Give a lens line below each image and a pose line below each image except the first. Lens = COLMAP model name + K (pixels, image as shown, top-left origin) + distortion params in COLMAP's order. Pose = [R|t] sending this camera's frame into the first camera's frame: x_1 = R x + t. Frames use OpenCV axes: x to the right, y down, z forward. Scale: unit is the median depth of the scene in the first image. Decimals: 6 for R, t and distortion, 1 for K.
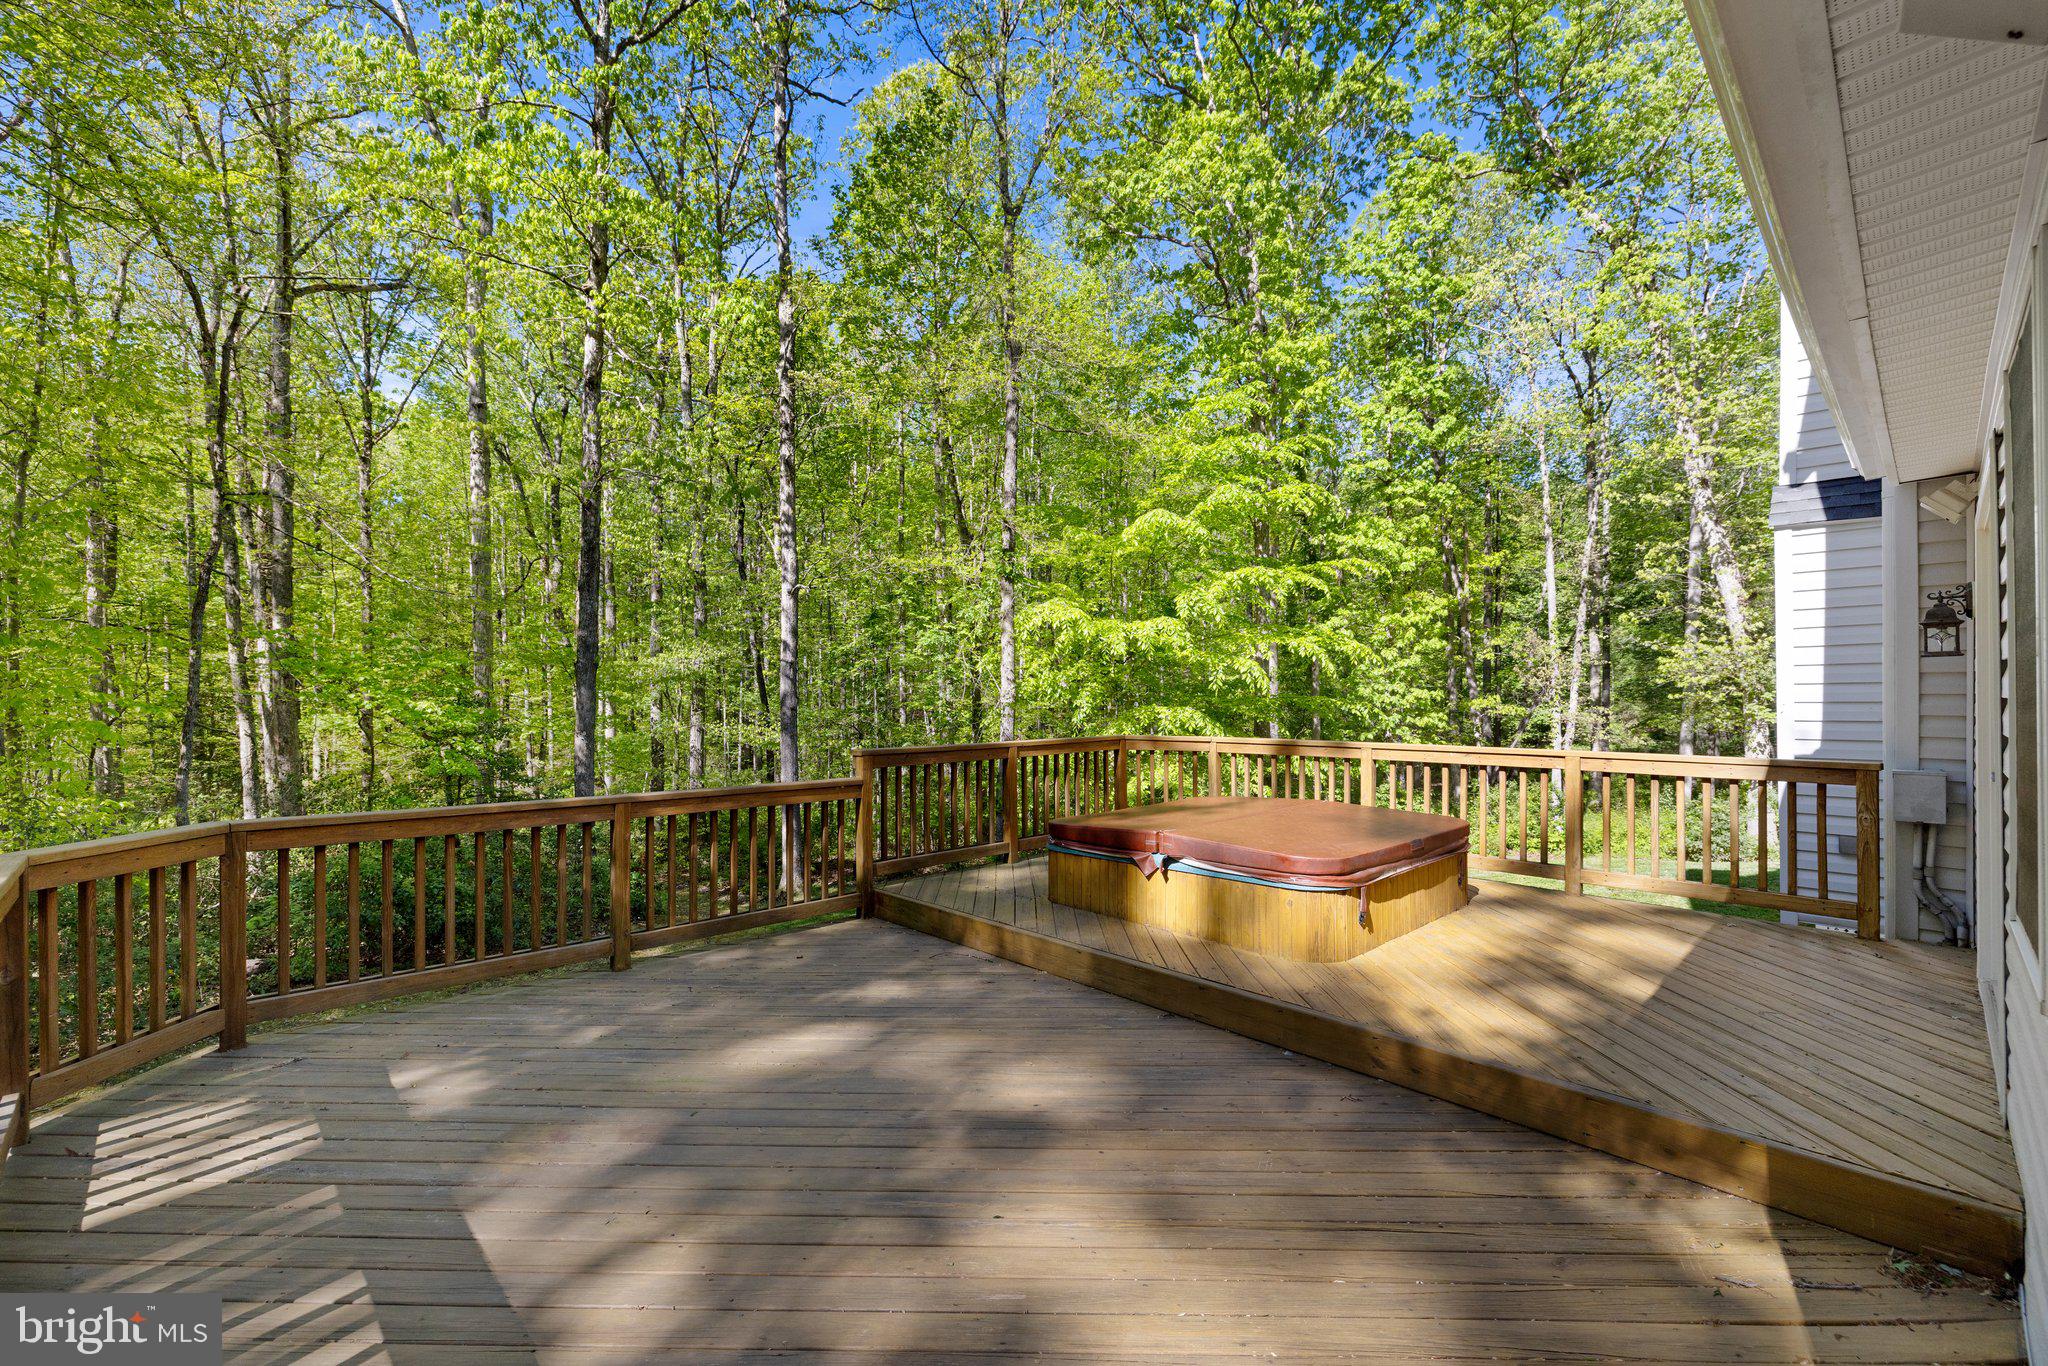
lens RADIAL K [[872.7, 0, 1018.5], [0, 872.7, 701.5], [0, 0, 1]] dist [0.001615, 0.000151]
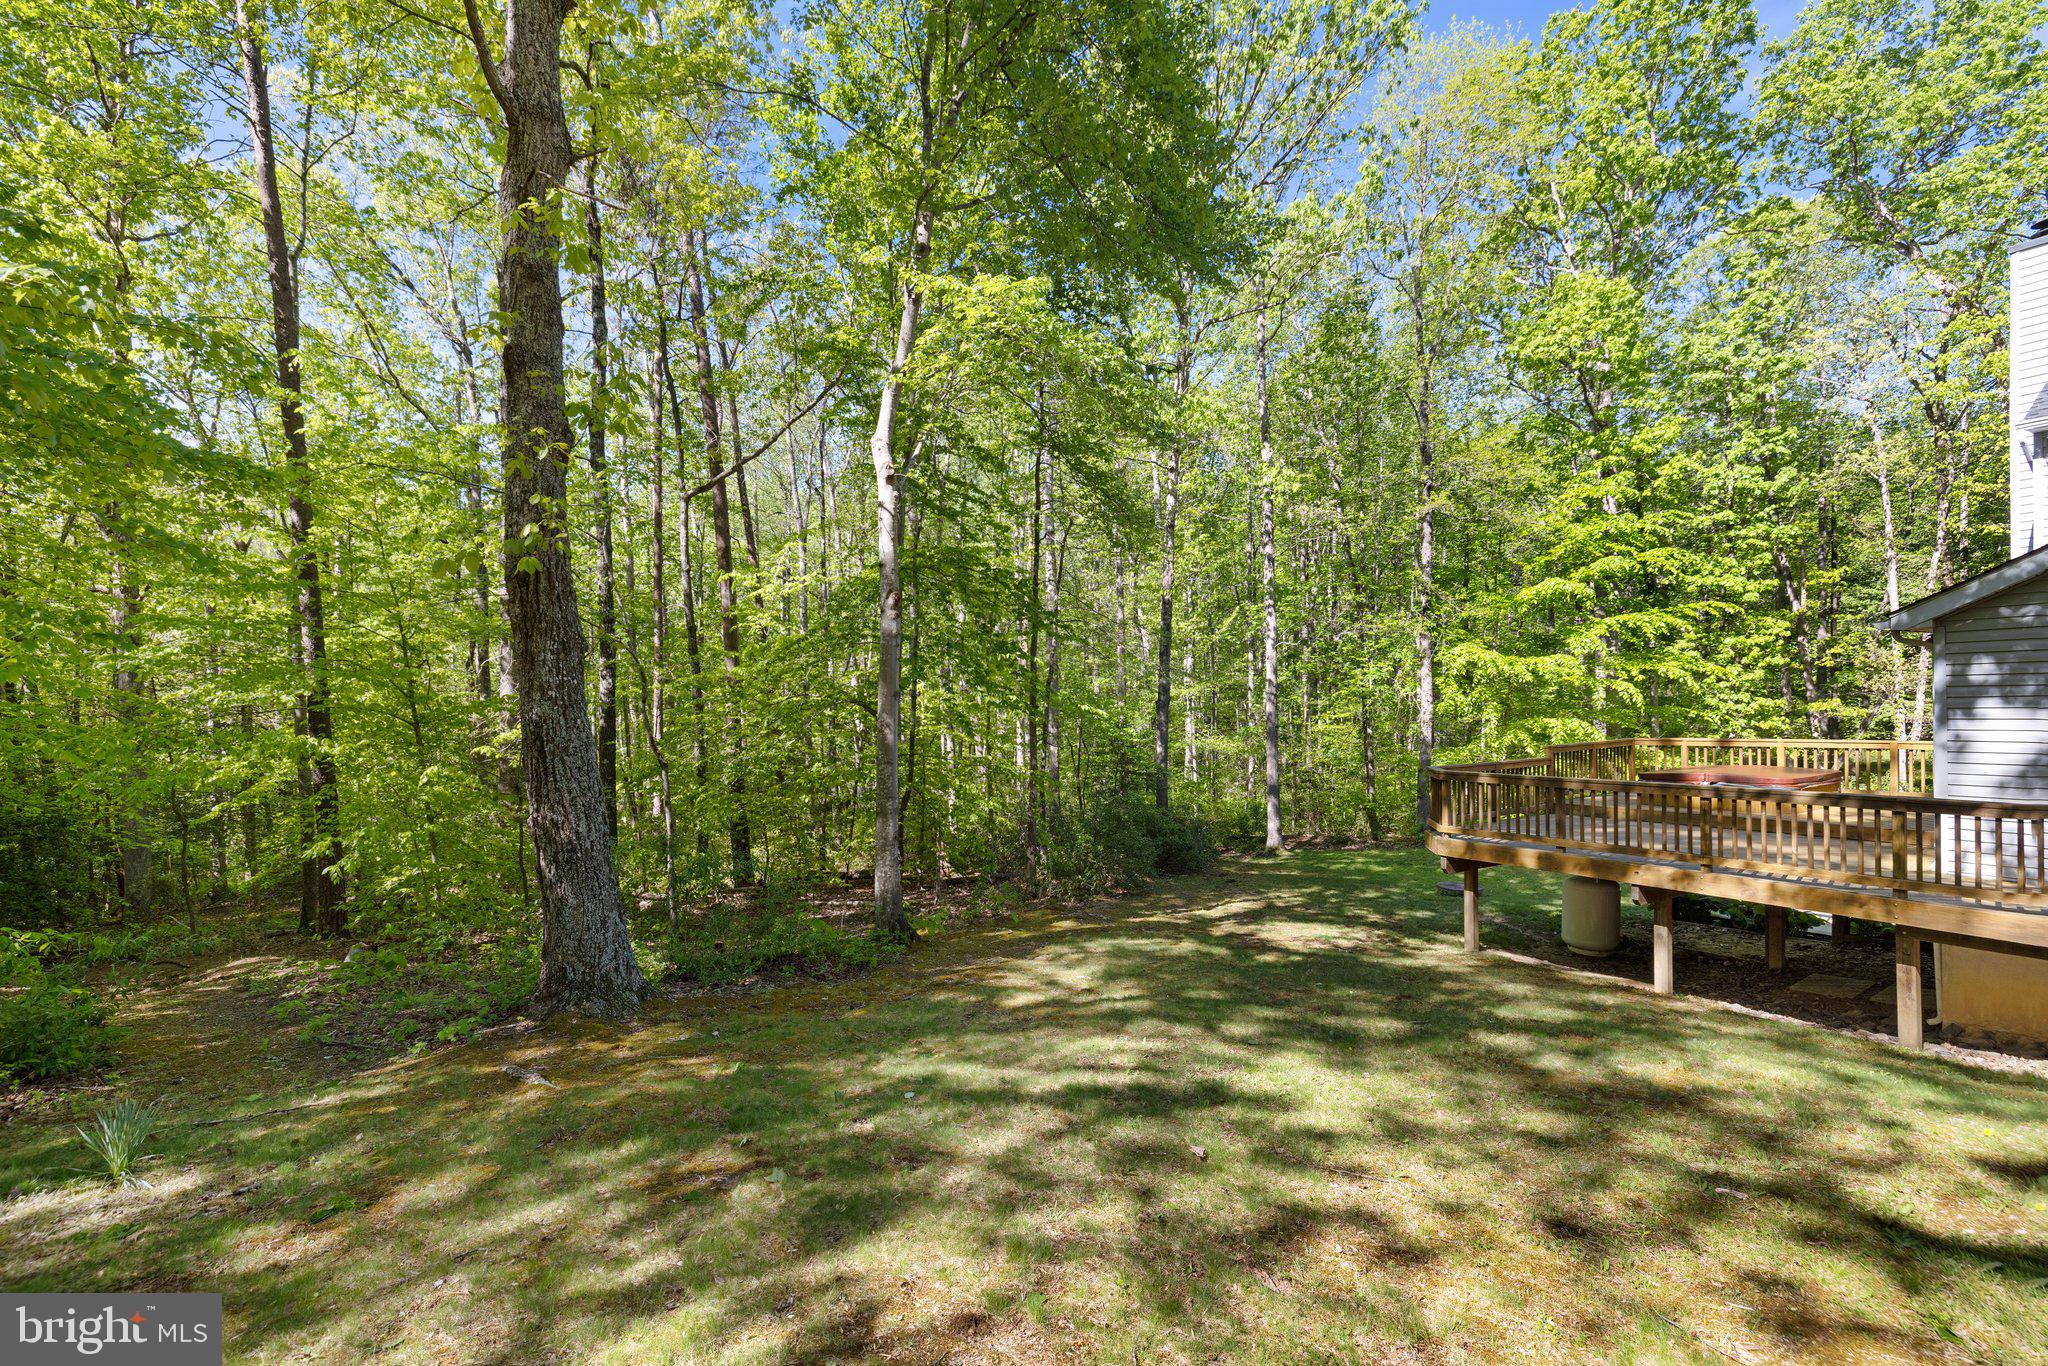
lens RADIAL K [[874.2, 0, 1025.5], [0, 874.2, 718.4], [0, 0, 1]] dist [-0.000821, -0.000354]
pose [[0.972490, -0.016422, -0.232364, -0.320585], [0.019962, 0.999718, 0.012891, -0.027897], [0.232086, -0.017175, 0.972544, -0.521264]]
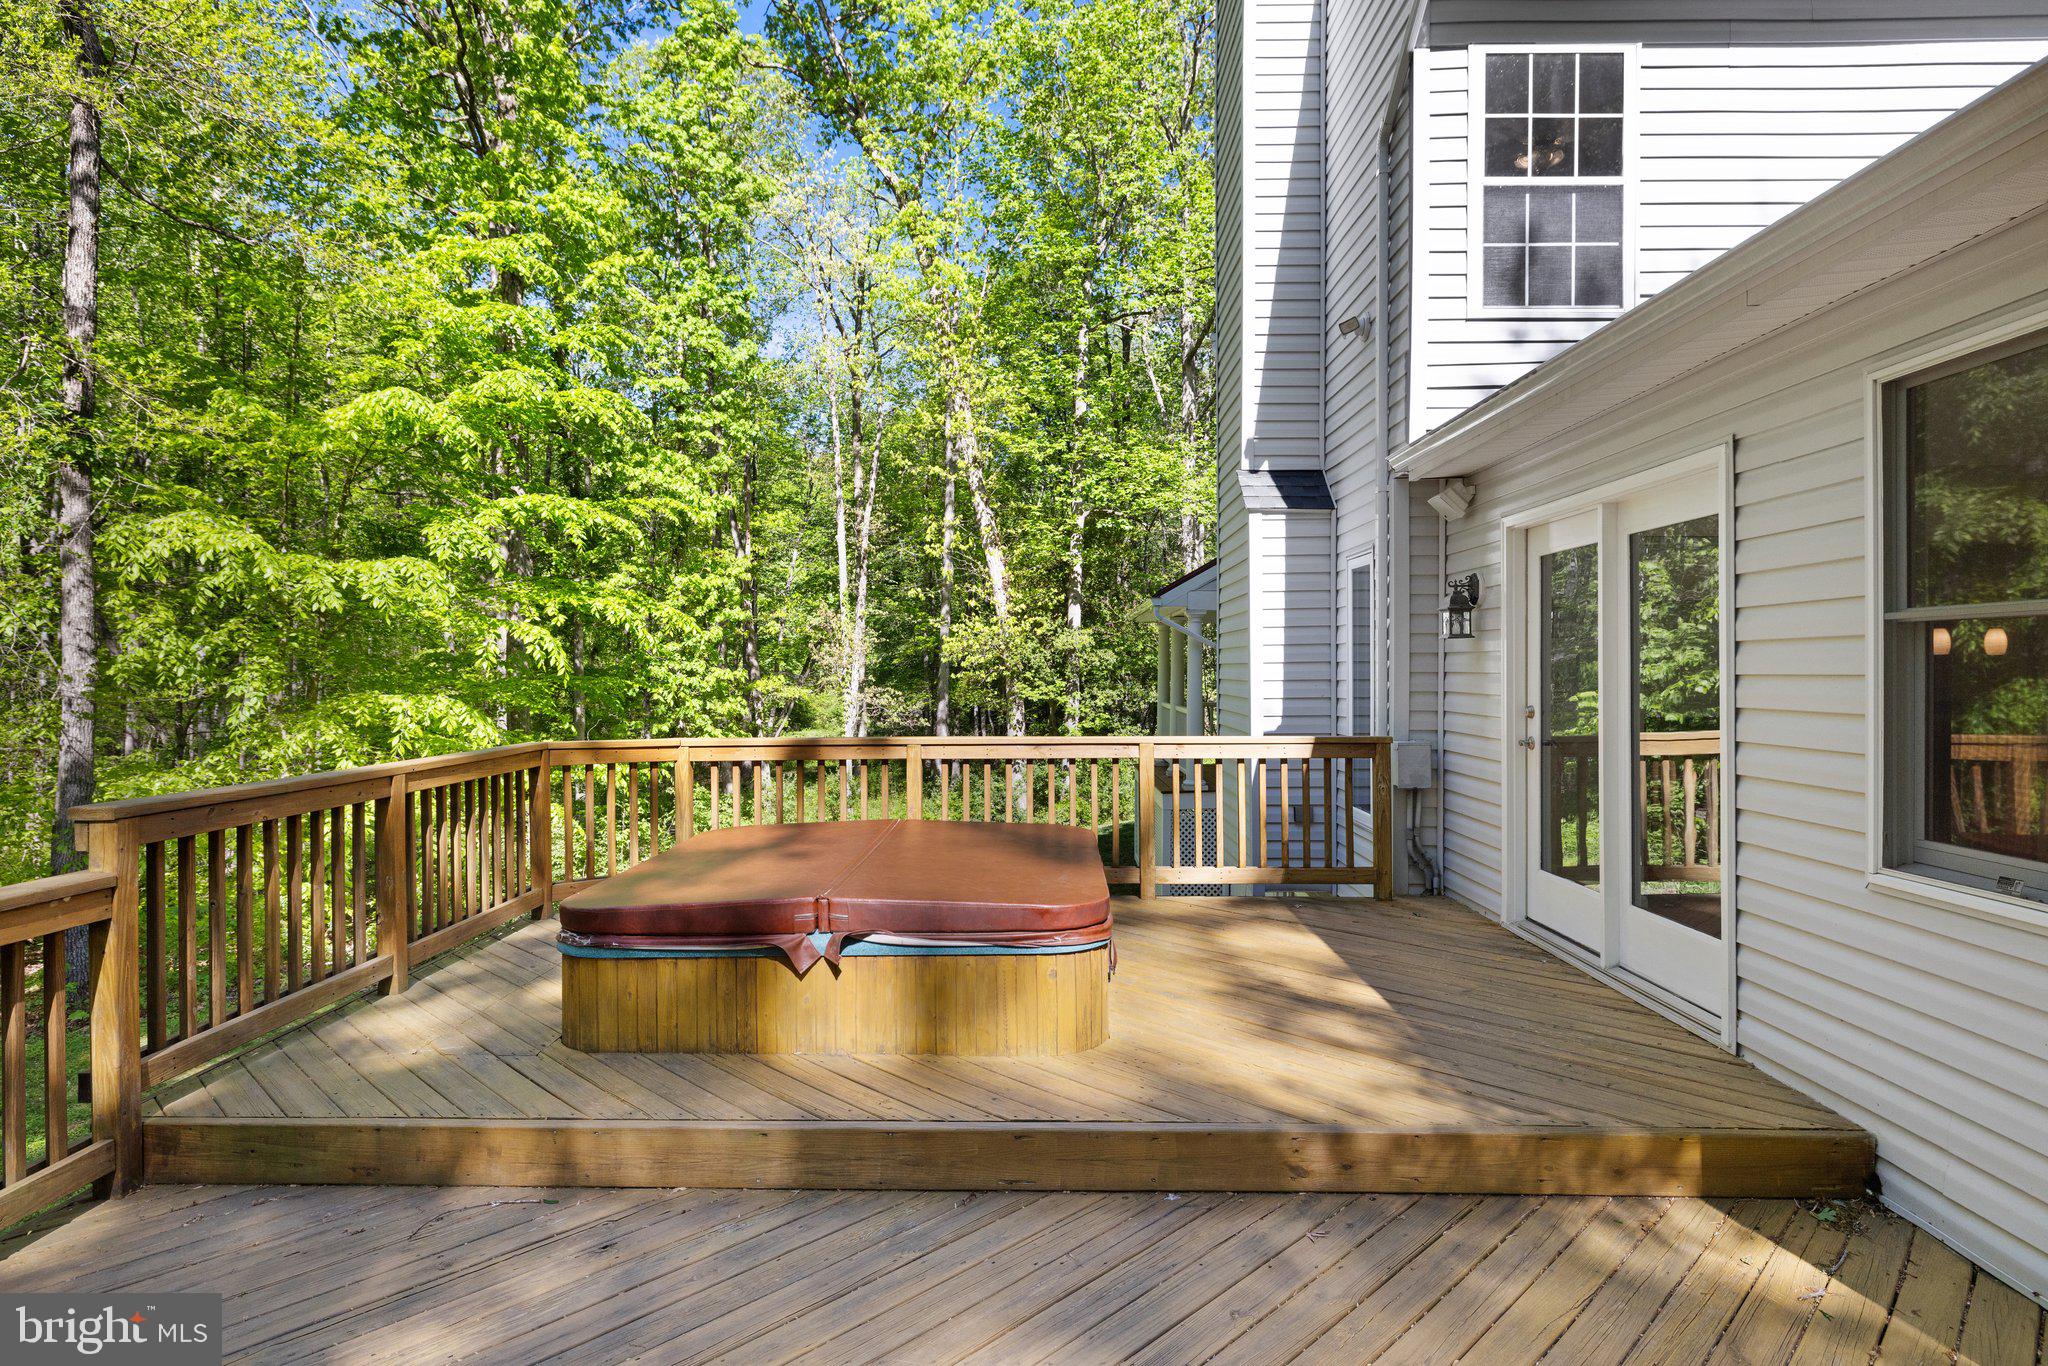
lens RADIAL K [[1092.1, 0, 1024.0], [0, 1092.1, 683.0], [0, 0, 1]] dist [-0.000492, -0.001106]
pose [[0.708484, -0.008211, 0.705679, -0.077949], [0.008852, 0.999957, 0.002748, -0.000804], [-0.705672, 0.004300, 0.708526, 0.098301]]
